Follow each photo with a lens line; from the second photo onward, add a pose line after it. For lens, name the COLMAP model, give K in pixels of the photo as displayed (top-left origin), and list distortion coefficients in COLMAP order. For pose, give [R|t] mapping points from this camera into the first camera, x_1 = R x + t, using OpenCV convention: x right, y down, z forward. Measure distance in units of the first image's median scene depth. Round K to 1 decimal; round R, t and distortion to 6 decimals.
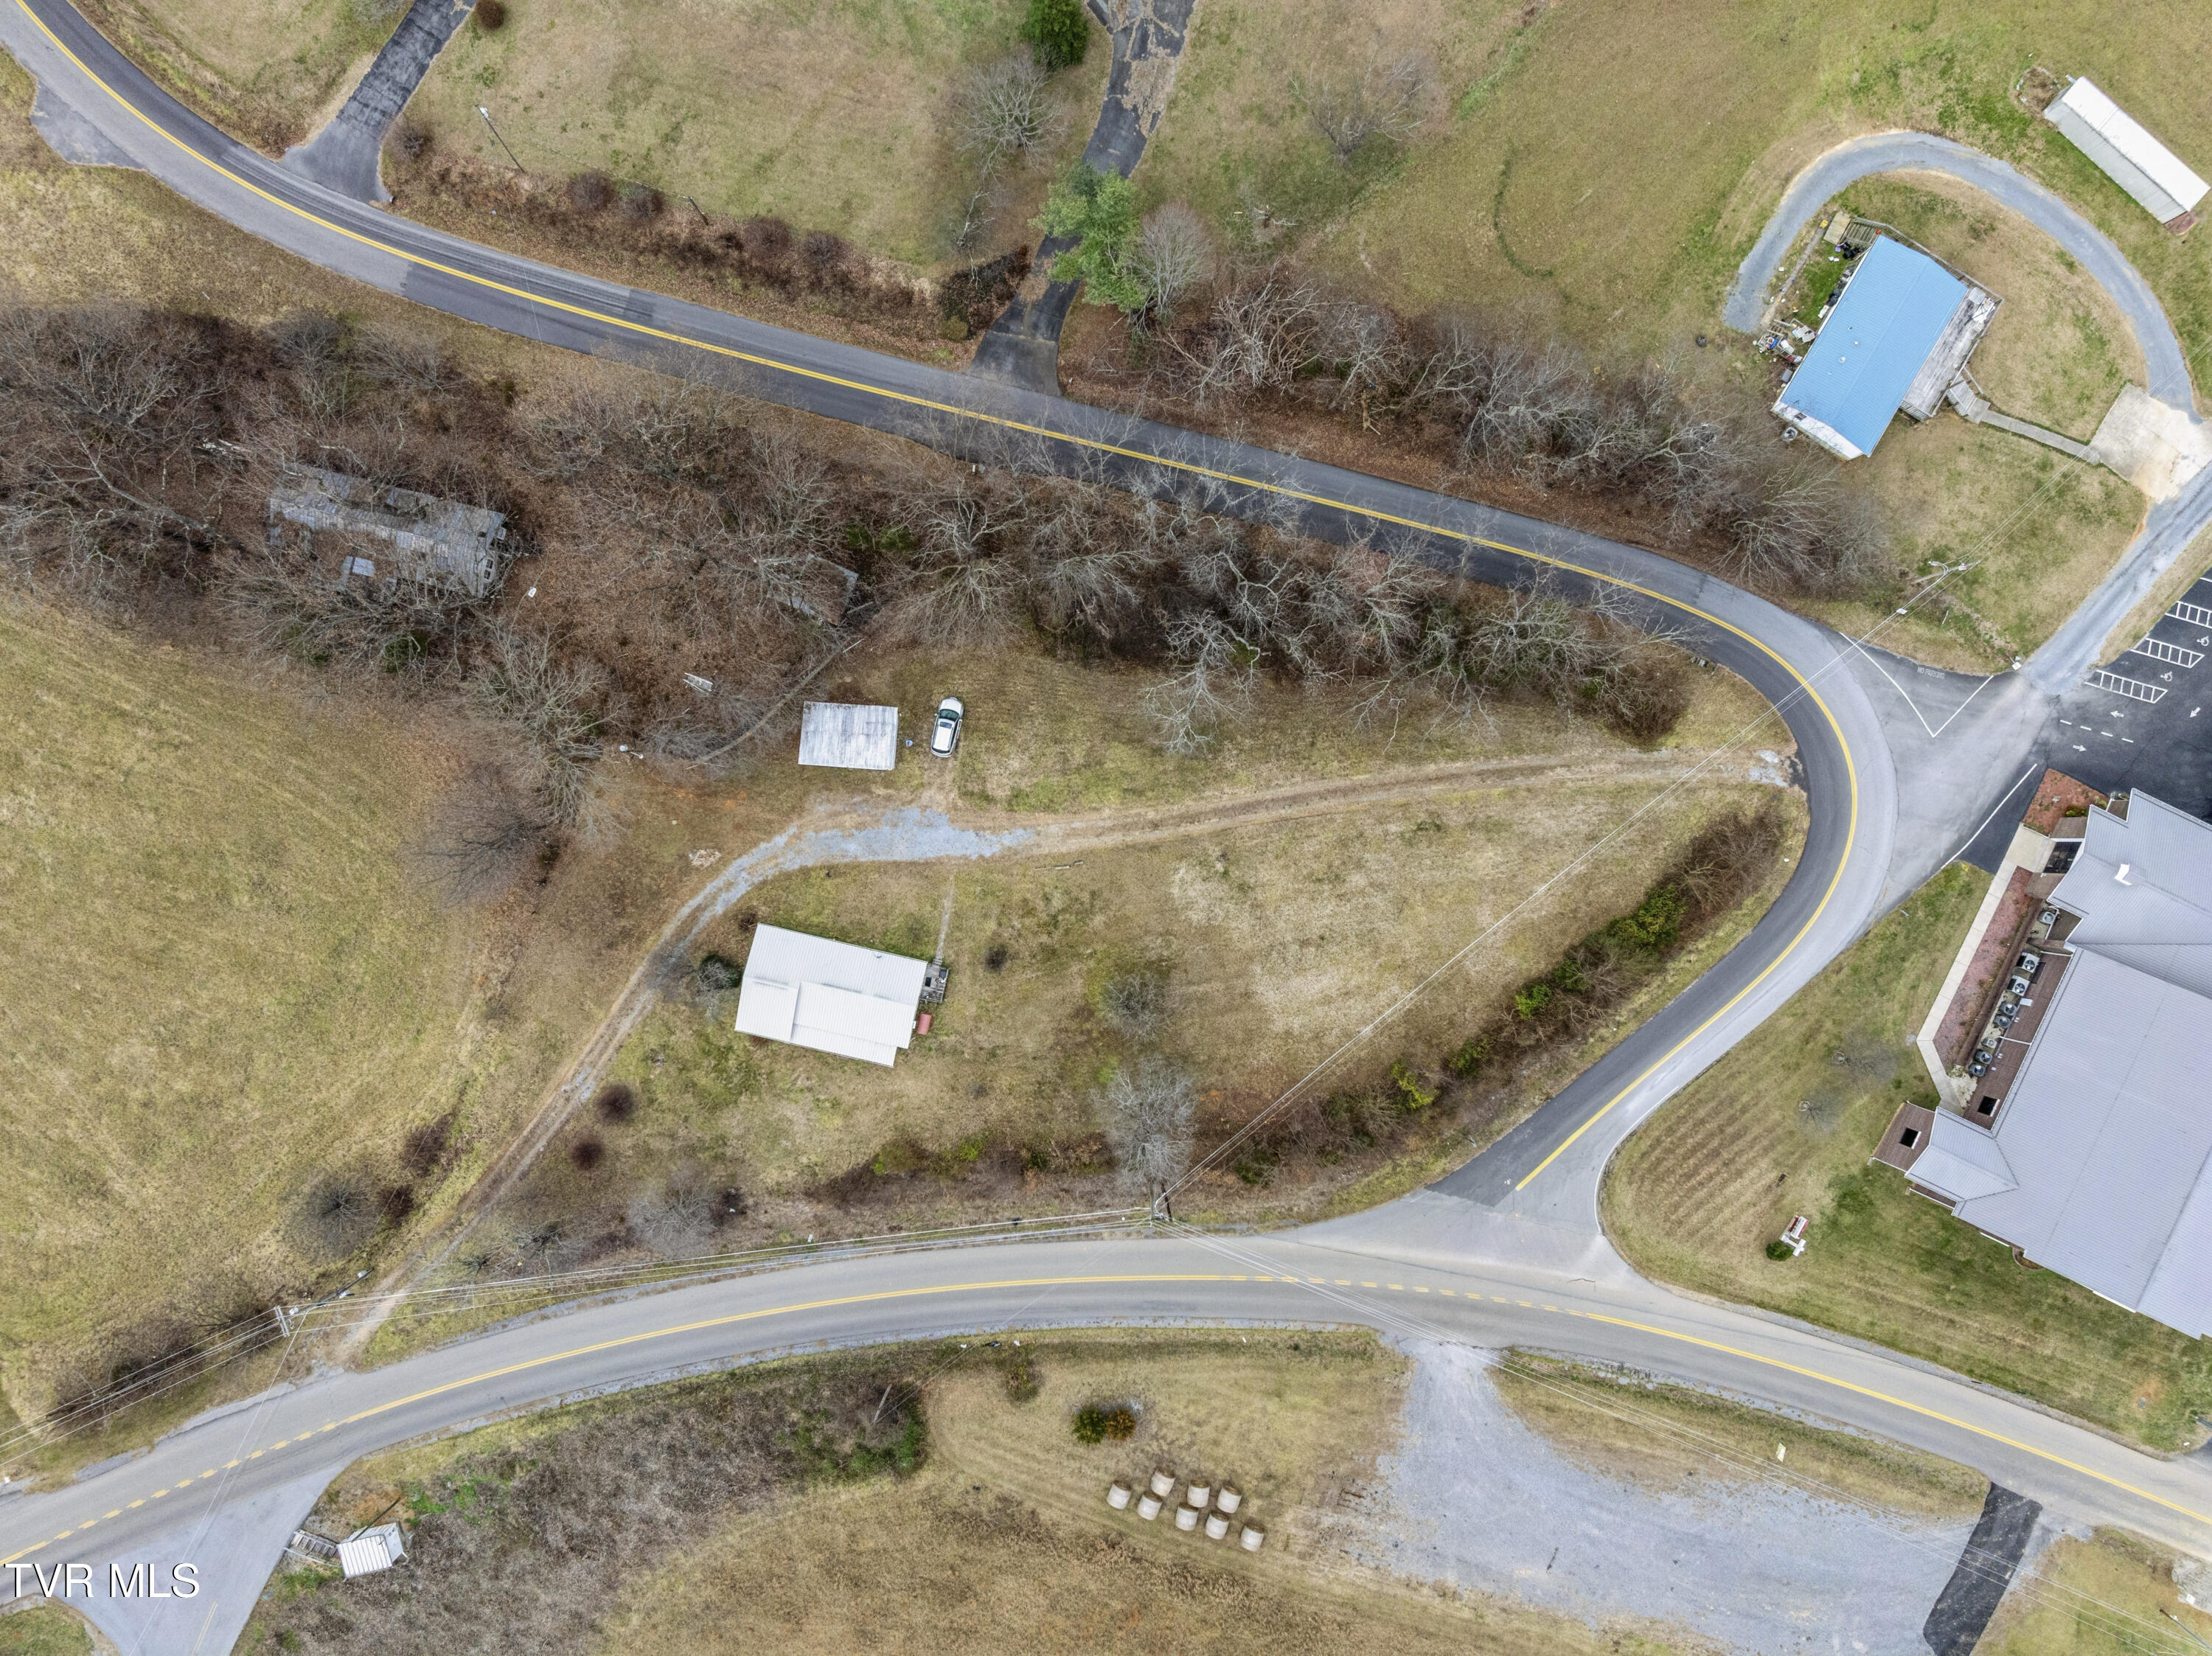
lens RADIAL K [[1551.8, 0, 1115.4], [0, 1551.8, 827.1], [0, 0, 1]] dist [-0.035434, -0.005092]
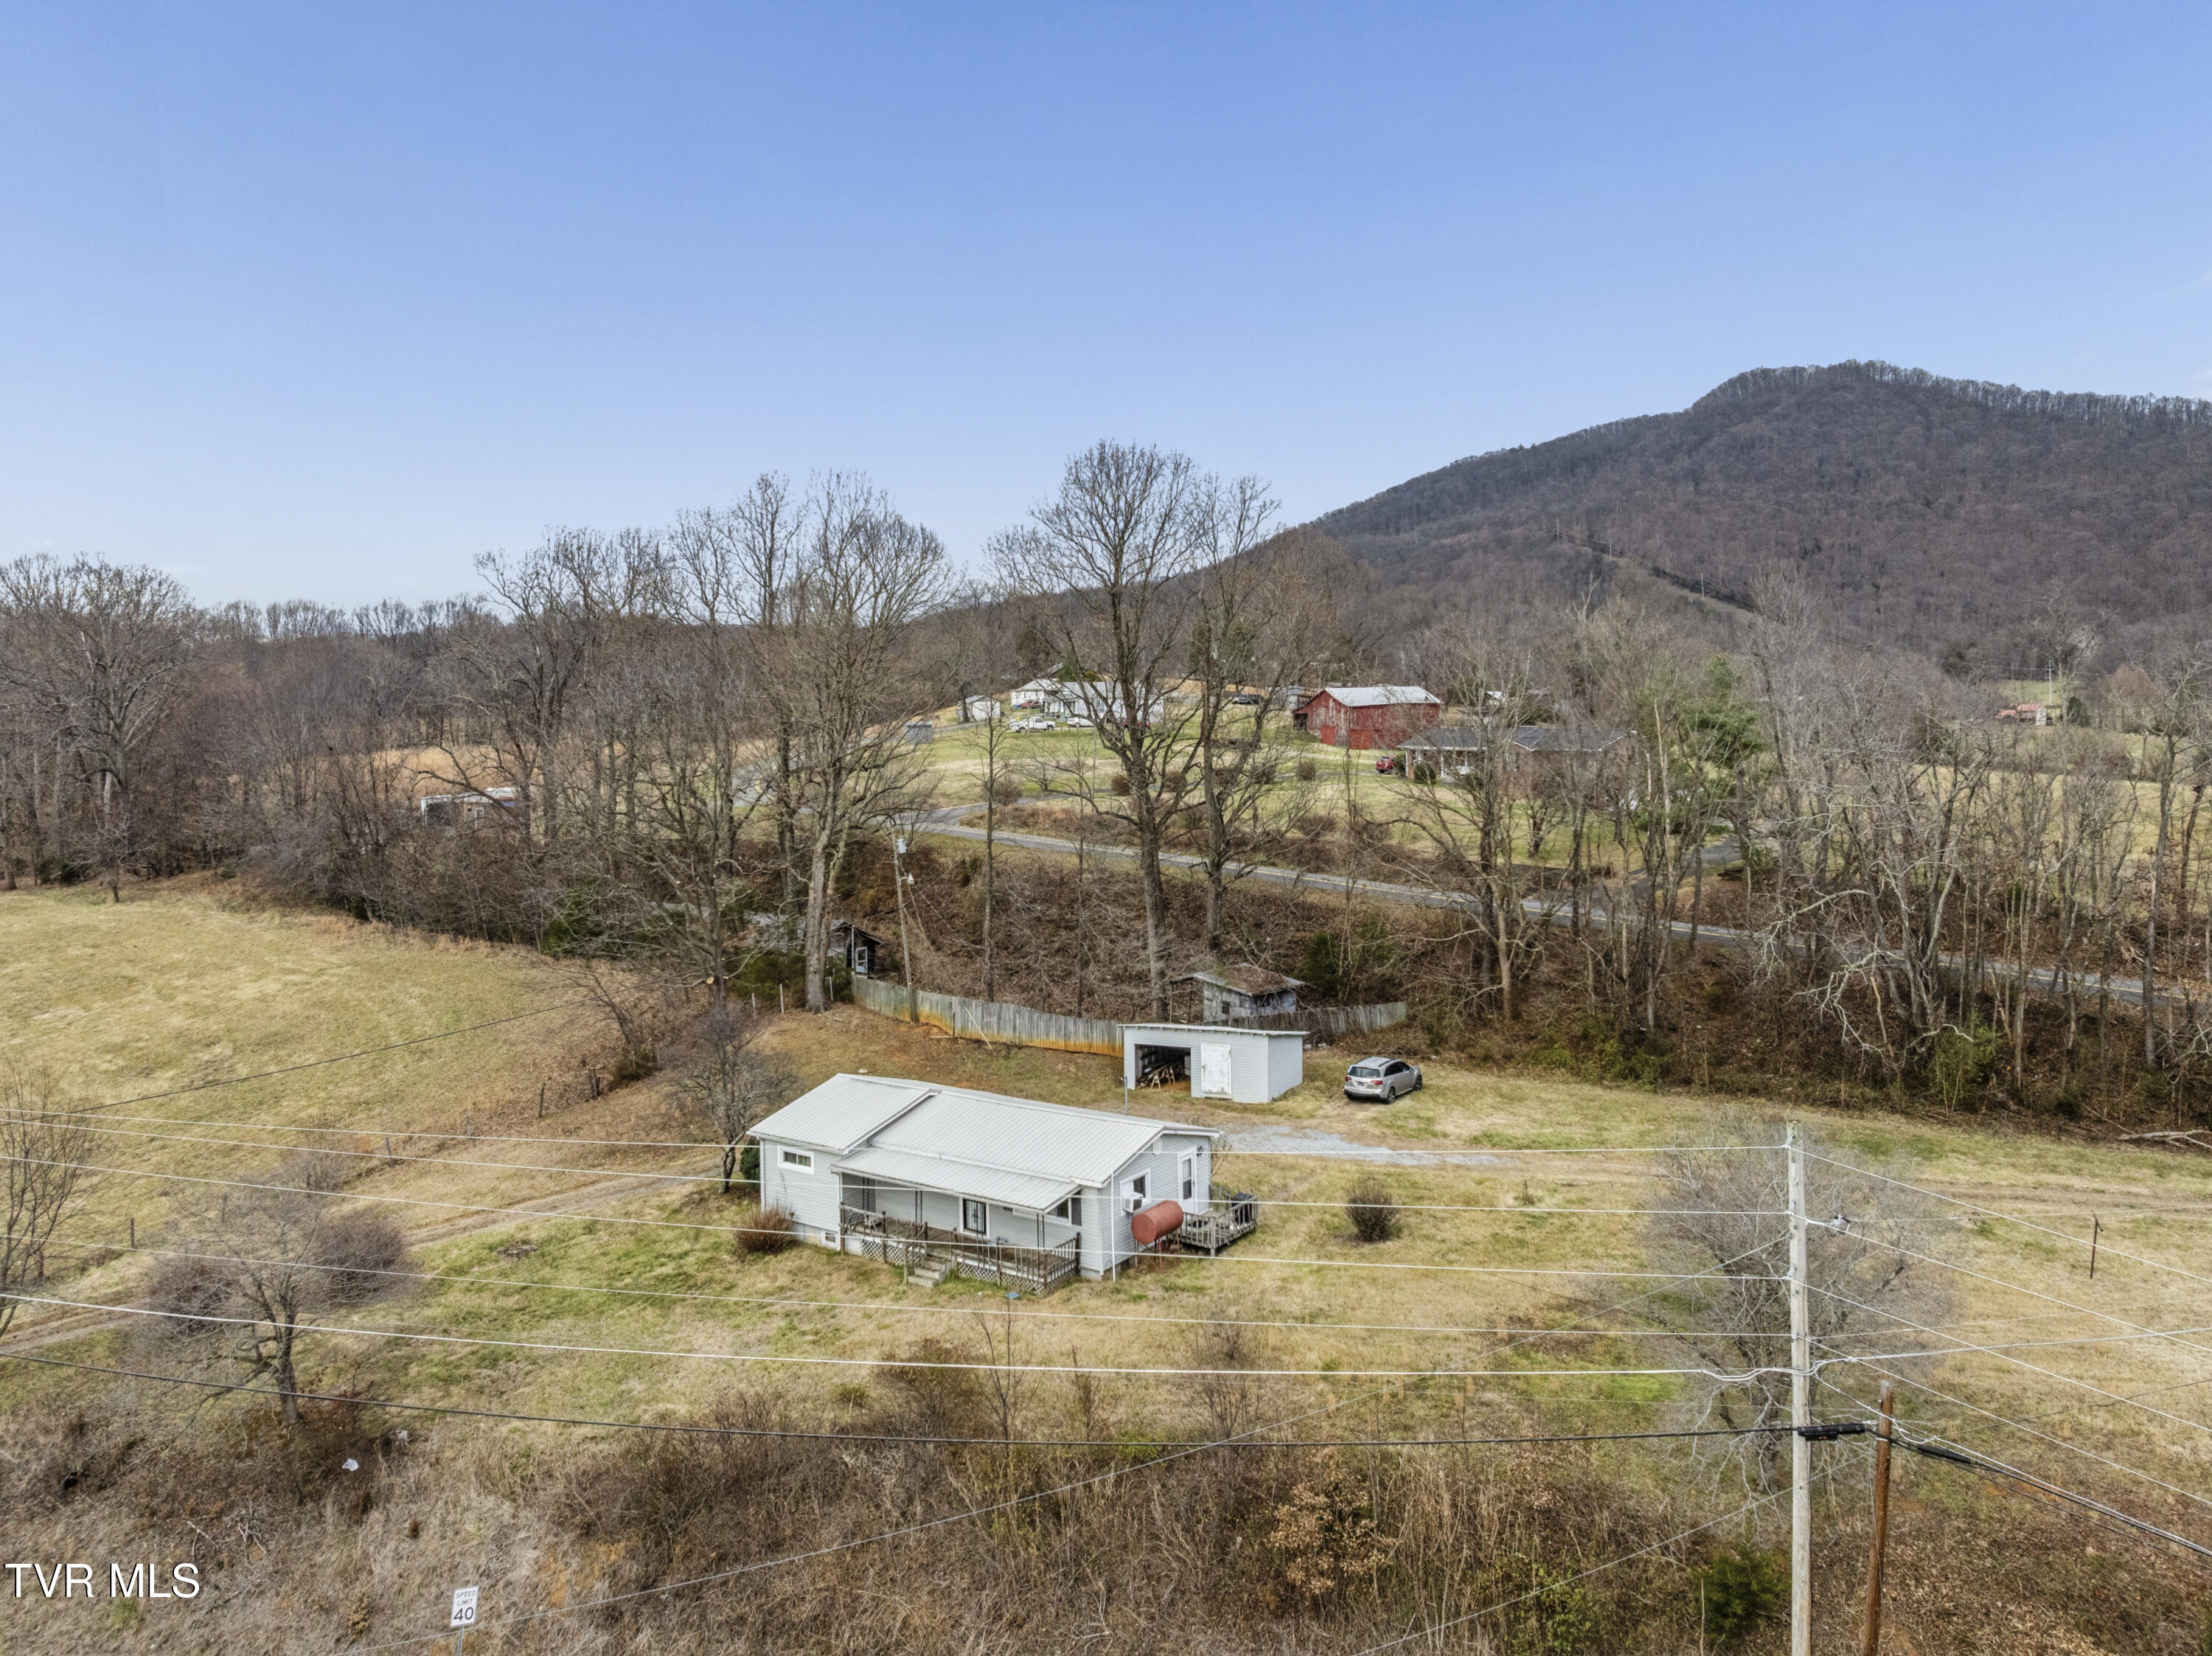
lens RADIAL K [[1607.1, 0, 1124.1], [0, 1607.1, 651.5], [0, 0, 1]] dist [-0.042404, 0.001804]
pose [[0.928422, -0.013253, -0.371292, 0.017368], [-0.371444, -0.011782, -0.928381, 0.477551], [0.007929, 0.999843, -0.015862, 0.825867]]
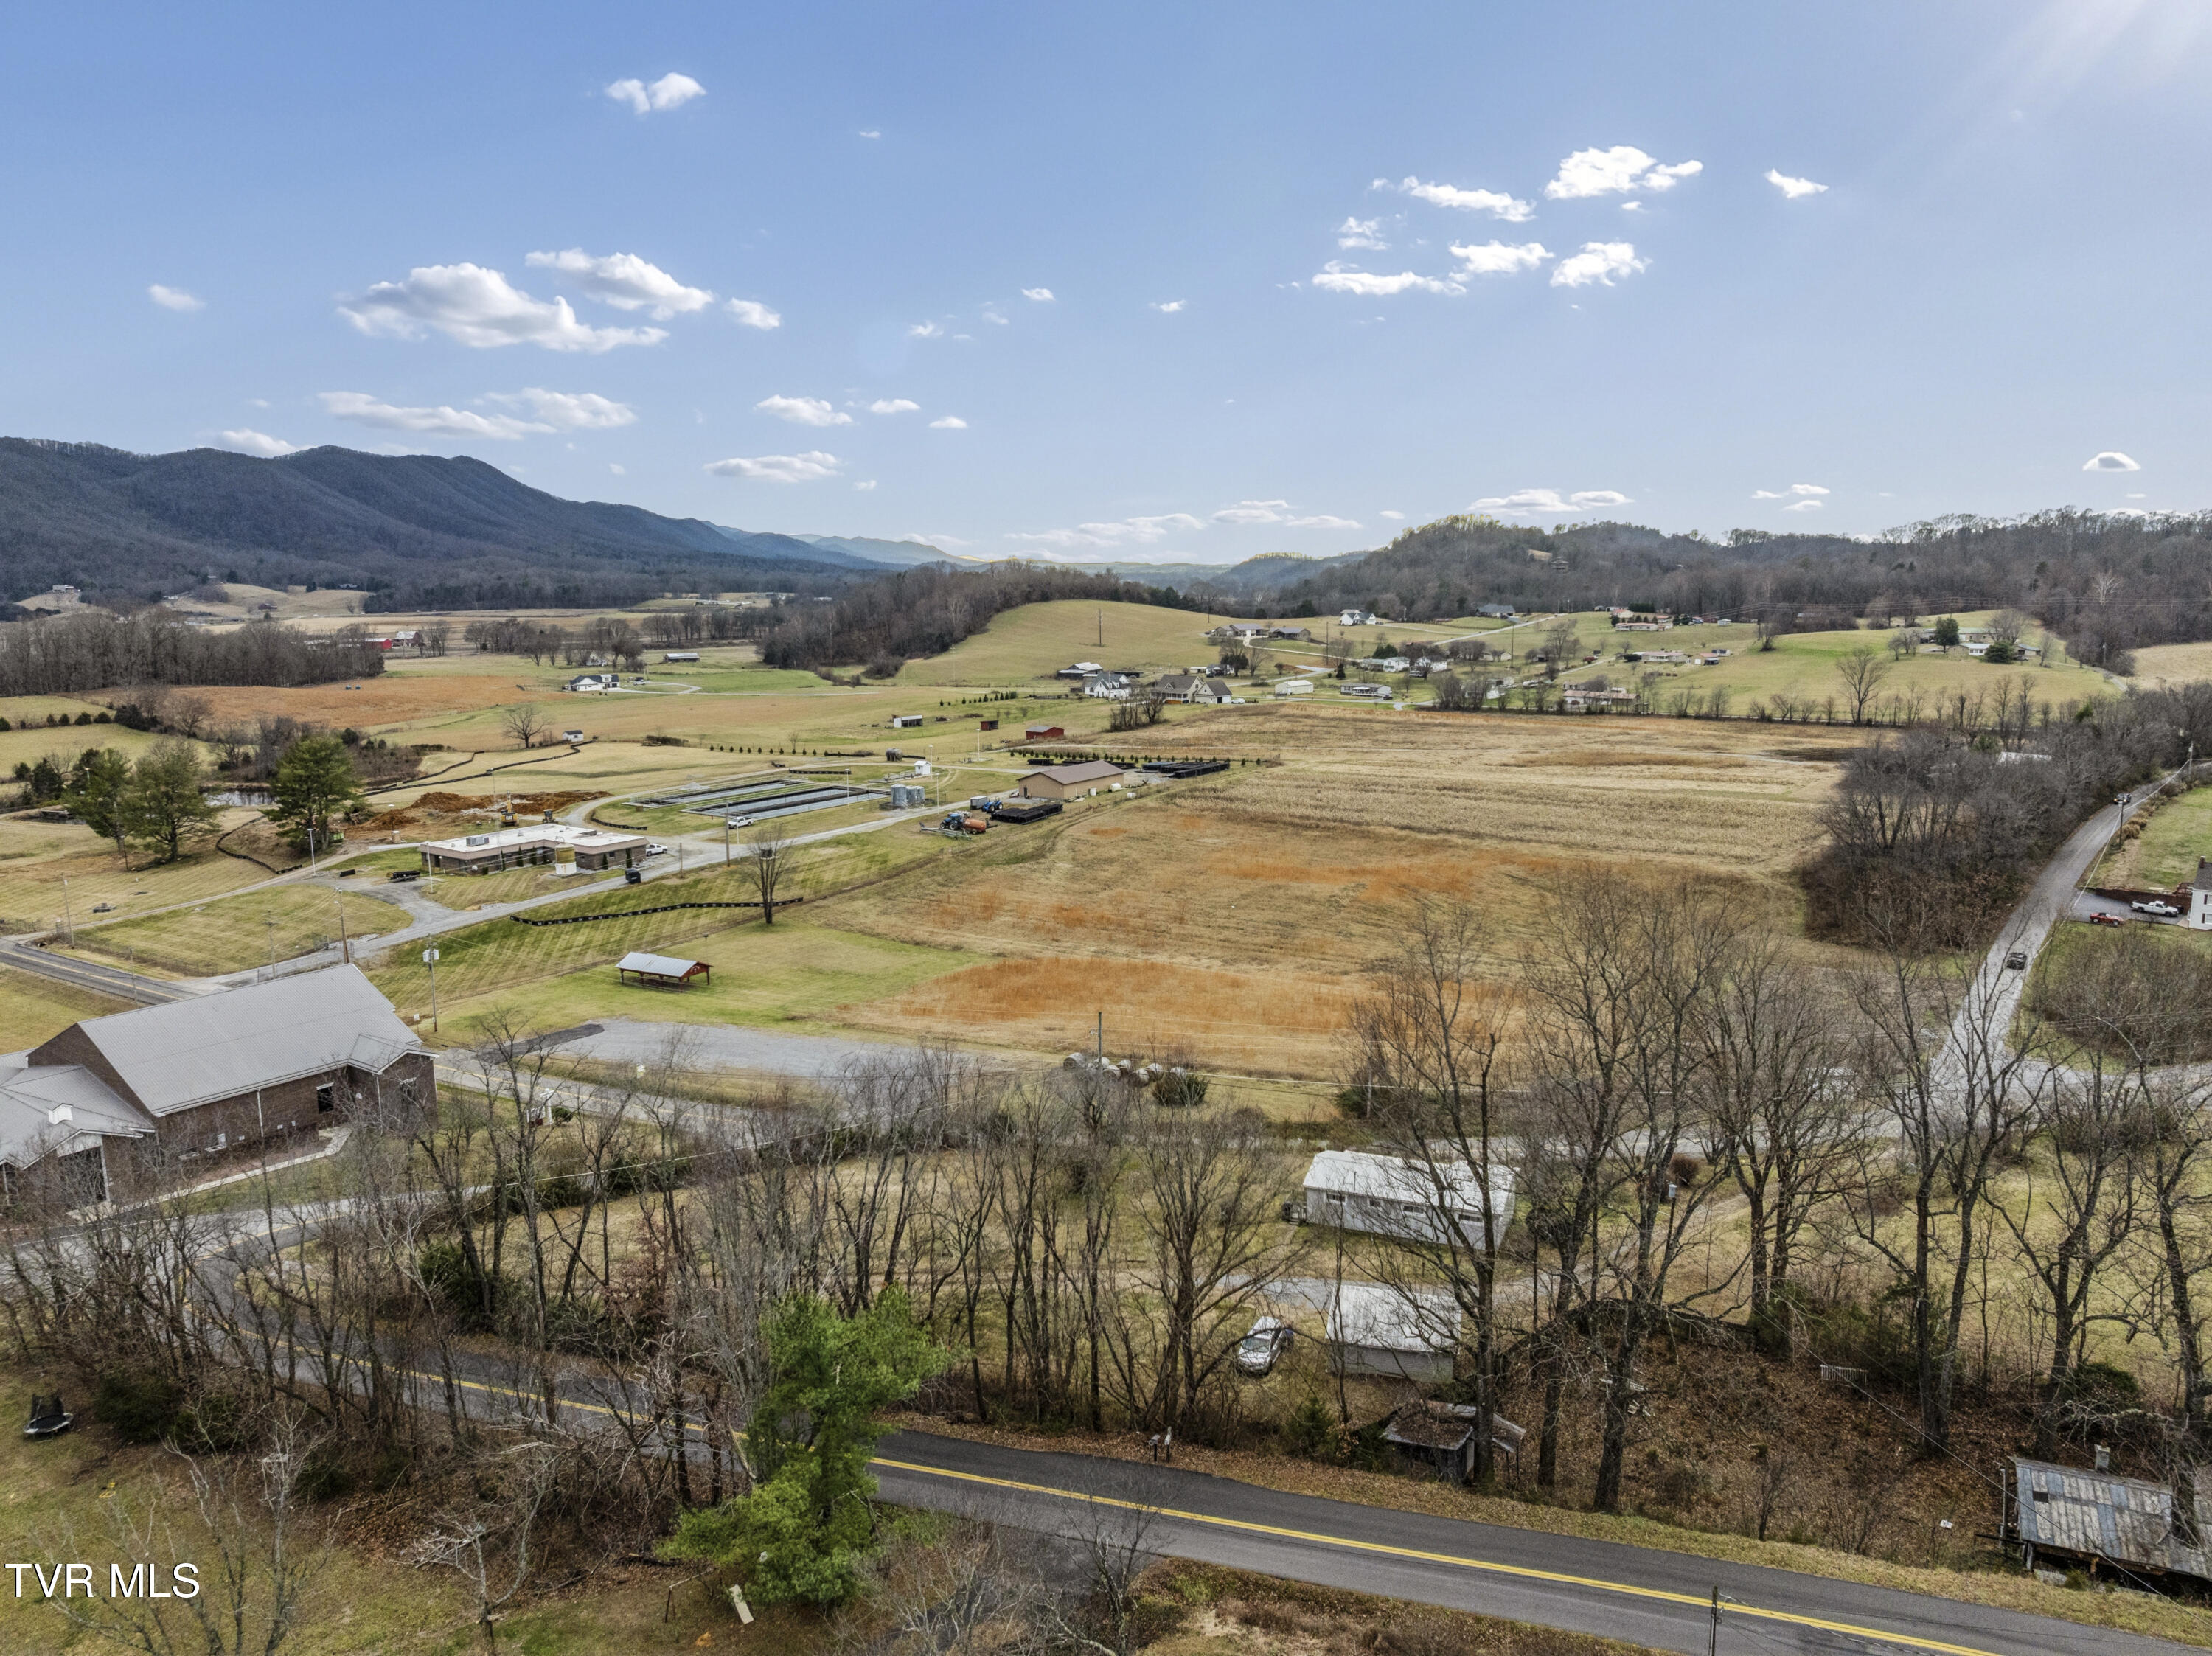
lens RADIAL K [[1551.8, 0, 1115.4], [0, 1551.8, 827.1], [0, 0, 1]] dist [-0.035434, -0.005092]
pose [[-0.984744, -0.012093, 0.173586, -0.158958], [0.173466, -0.146808, 0.973836, -0.718112], [0.013707, 0.989091, 0.146666, 0.630047]]
